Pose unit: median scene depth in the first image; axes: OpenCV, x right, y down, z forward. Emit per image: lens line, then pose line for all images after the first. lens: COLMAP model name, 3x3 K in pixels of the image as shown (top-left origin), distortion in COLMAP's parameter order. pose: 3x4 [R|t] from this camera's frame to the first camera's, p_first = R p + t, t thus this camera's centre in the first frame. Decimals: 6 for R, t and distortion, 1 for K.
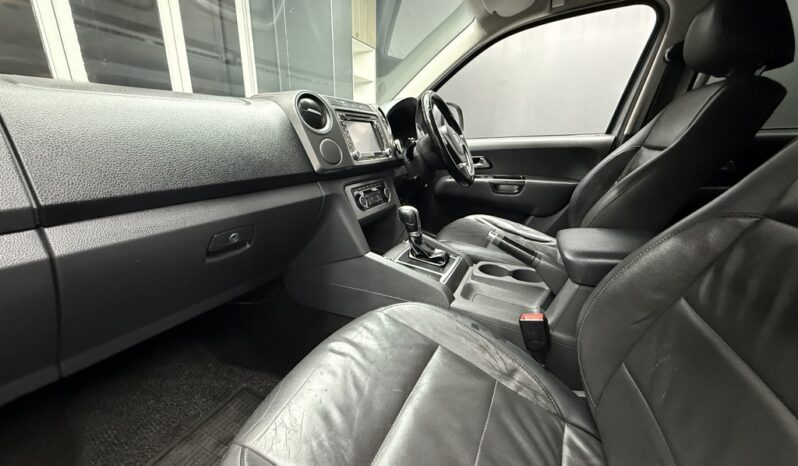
lens RADIAL K [[317.6, 0, 399.0], [0, 317.6, 233.0], [0, 0, 1]] dist [-0.000019, 0.000437]
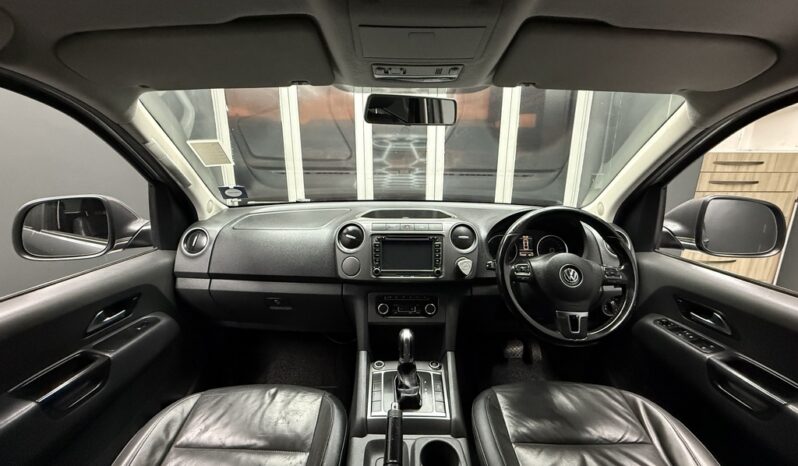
lens RADIAL K [[317.6, 0, 399.0], [0, 317.6, 233.0], [0, 0, 1]] dist [-0.000019, 0.000437]
pose [[0.398301, 0.213252, -0.892121, 0.991830], [-0.267371, 0.957355, 0.109474, -0.564890], [0.877422, 0.194924, 0.438332, 0.526600]]
